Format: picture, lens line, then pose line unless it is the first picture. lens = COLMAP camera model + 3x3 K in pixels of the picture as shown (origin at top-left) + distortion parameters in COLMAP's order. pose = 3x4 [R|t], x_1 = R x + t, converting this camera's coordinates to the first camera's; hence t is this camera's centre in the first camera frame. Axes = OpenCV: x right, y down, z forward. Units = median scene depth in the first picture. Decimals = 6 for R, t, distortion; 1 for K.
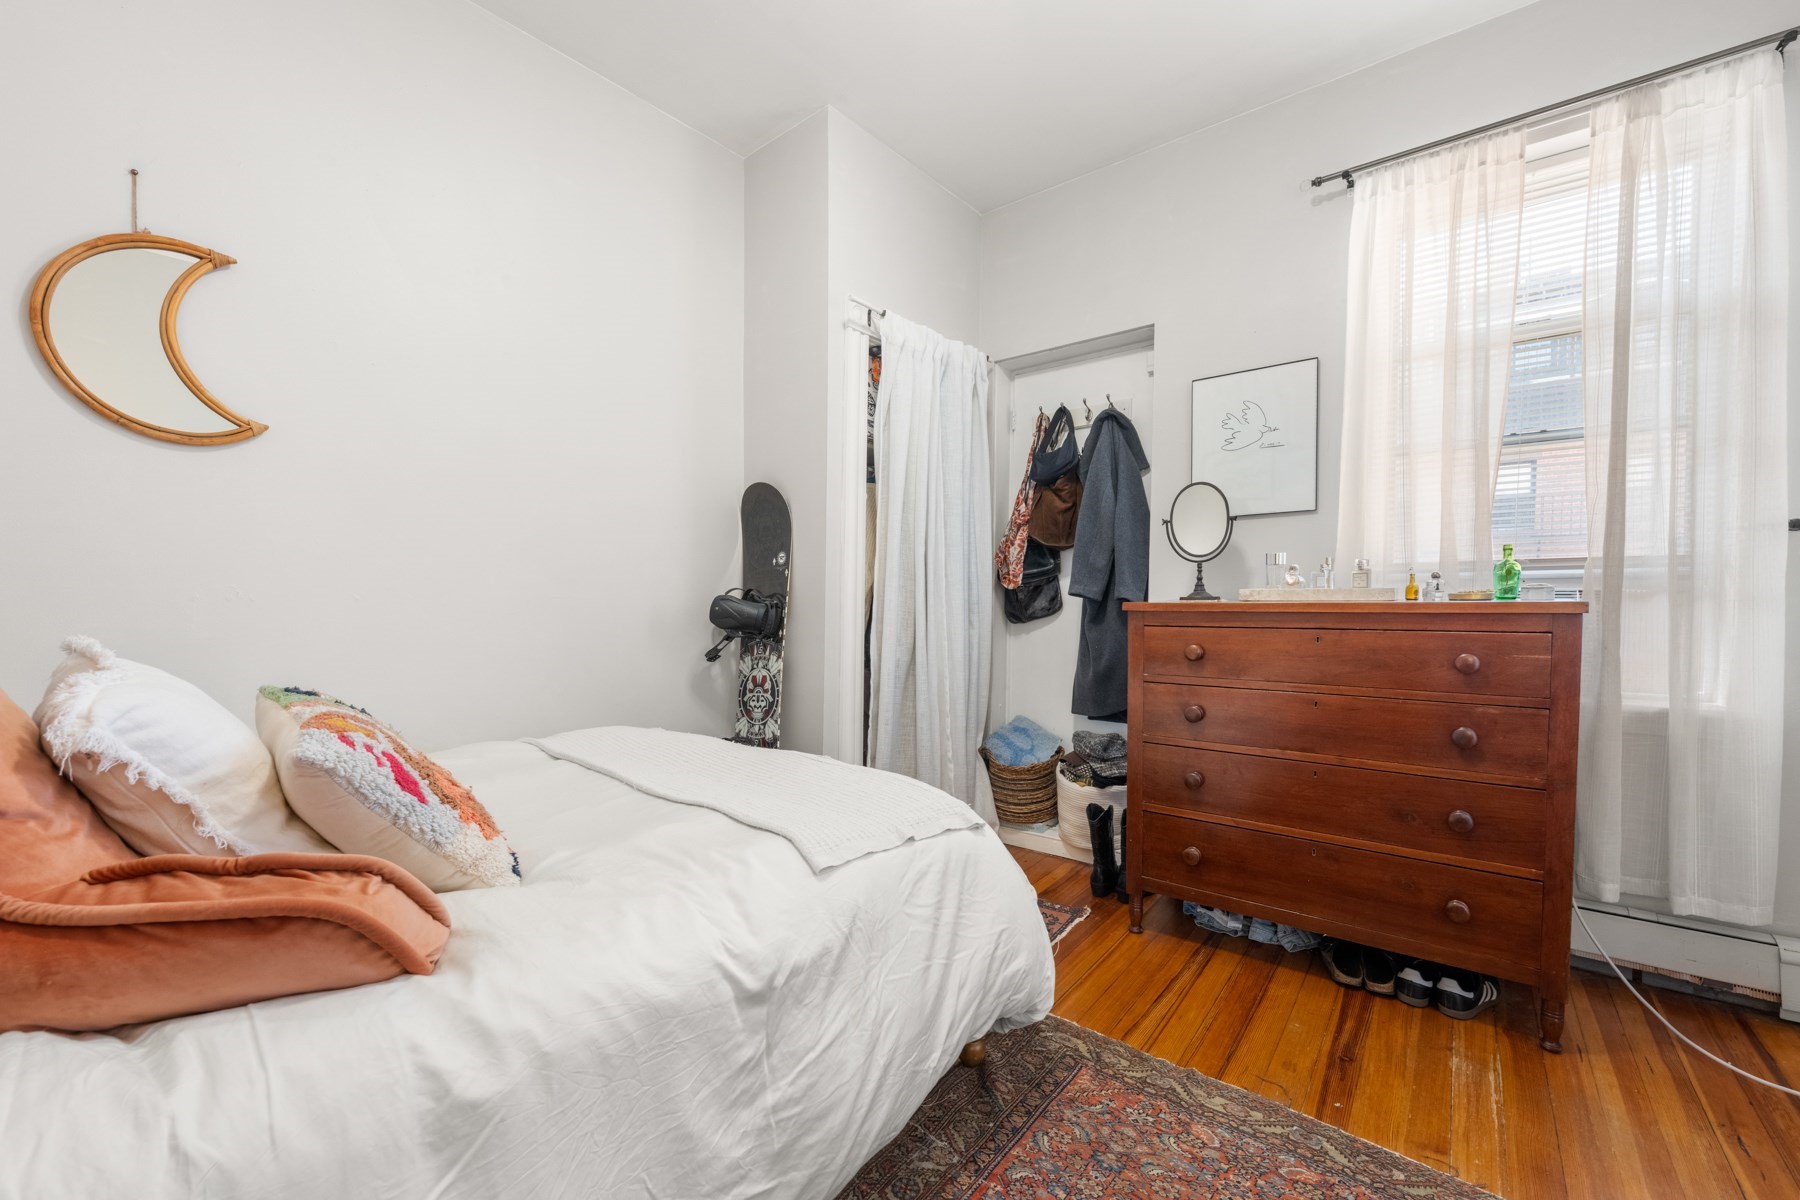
lens RADIAL K [[738.1, 0, 900.0], [0, 738.1, 600.0], [0, 0, 1]] dist [-0.000120, 0.000035]
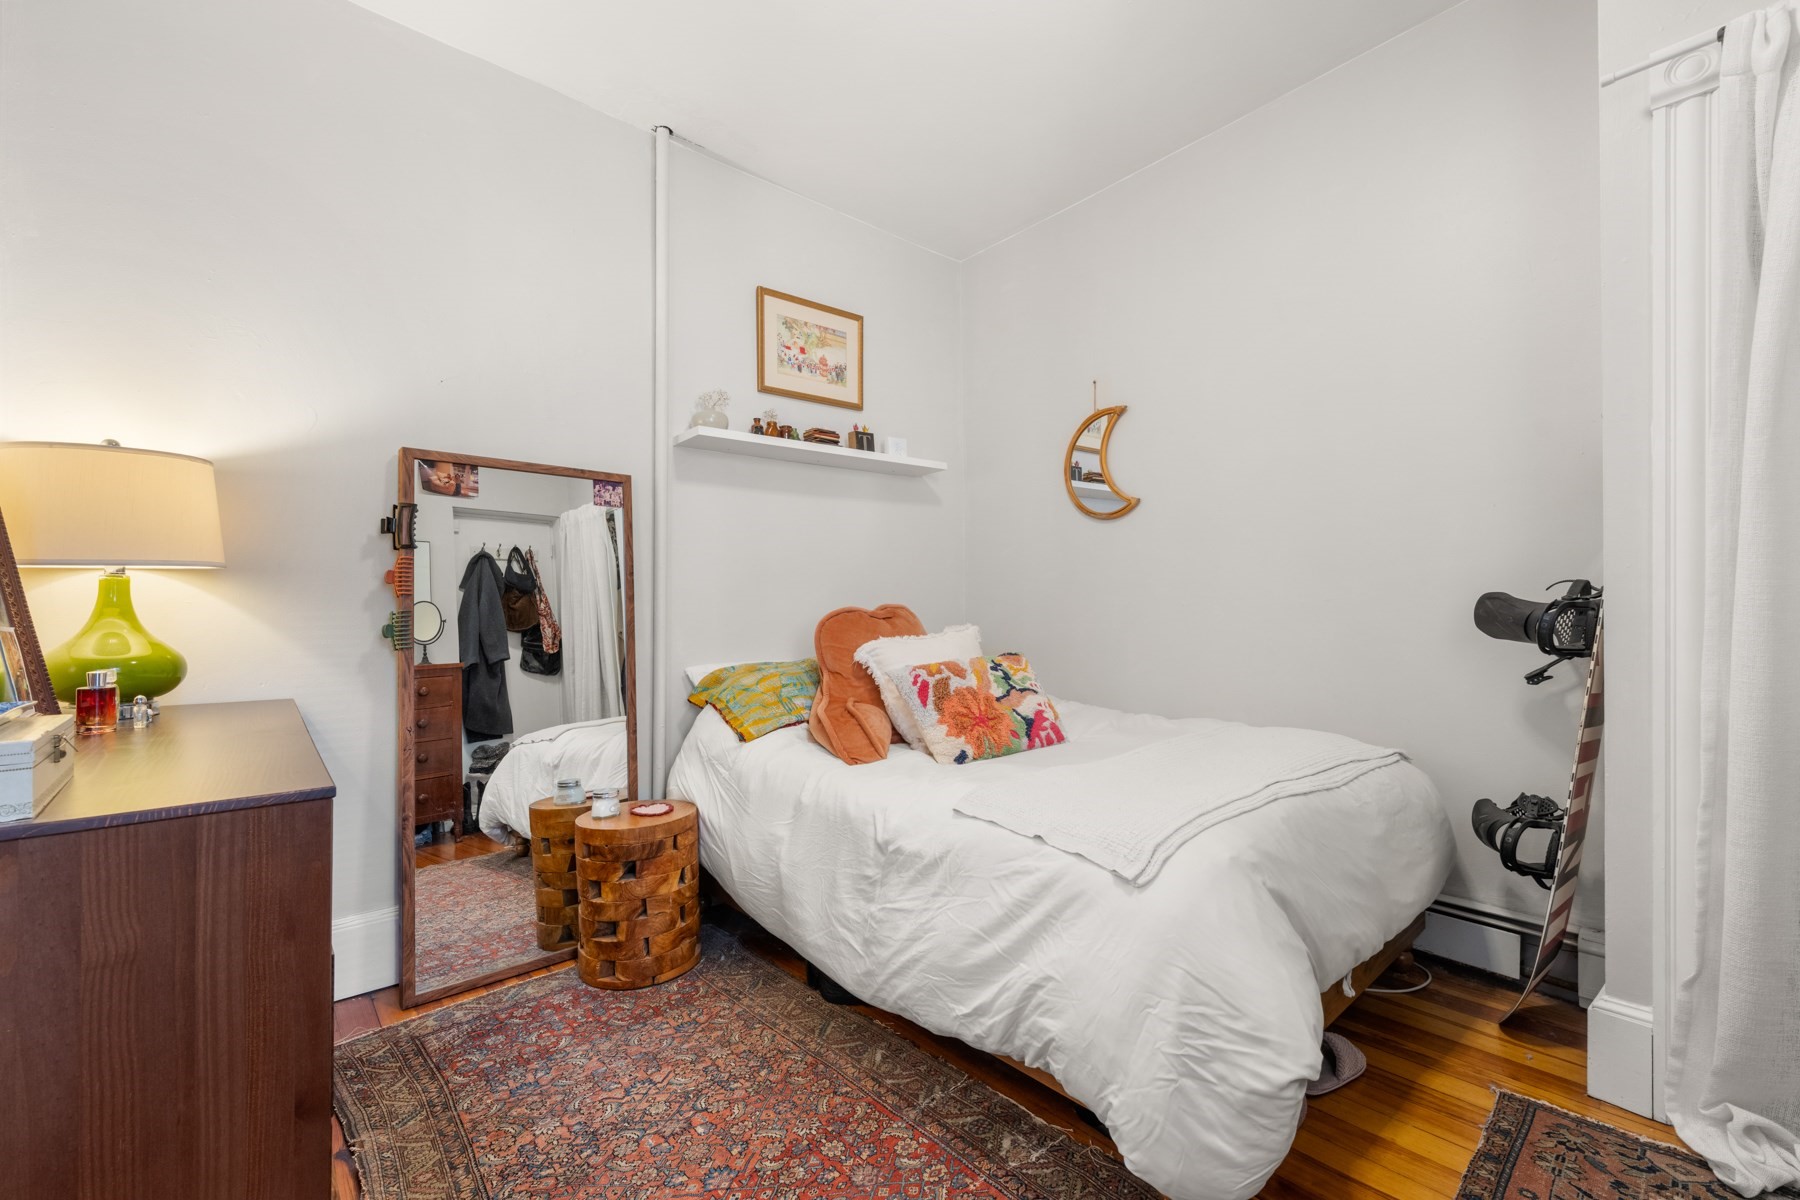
lens RADIAL K [[759.7, 0, 903.2], [0, 759.7, 597.7], [0, 0, 1]] dist [-0.001371, 0.000125]
pose [[-0.187192, -0.021942, -0.982078, 1.335789], [0.001452, 0.999743, -0.022614, 0.019177], [0.982322, -0.005659, -0.187112, 1.244853]]
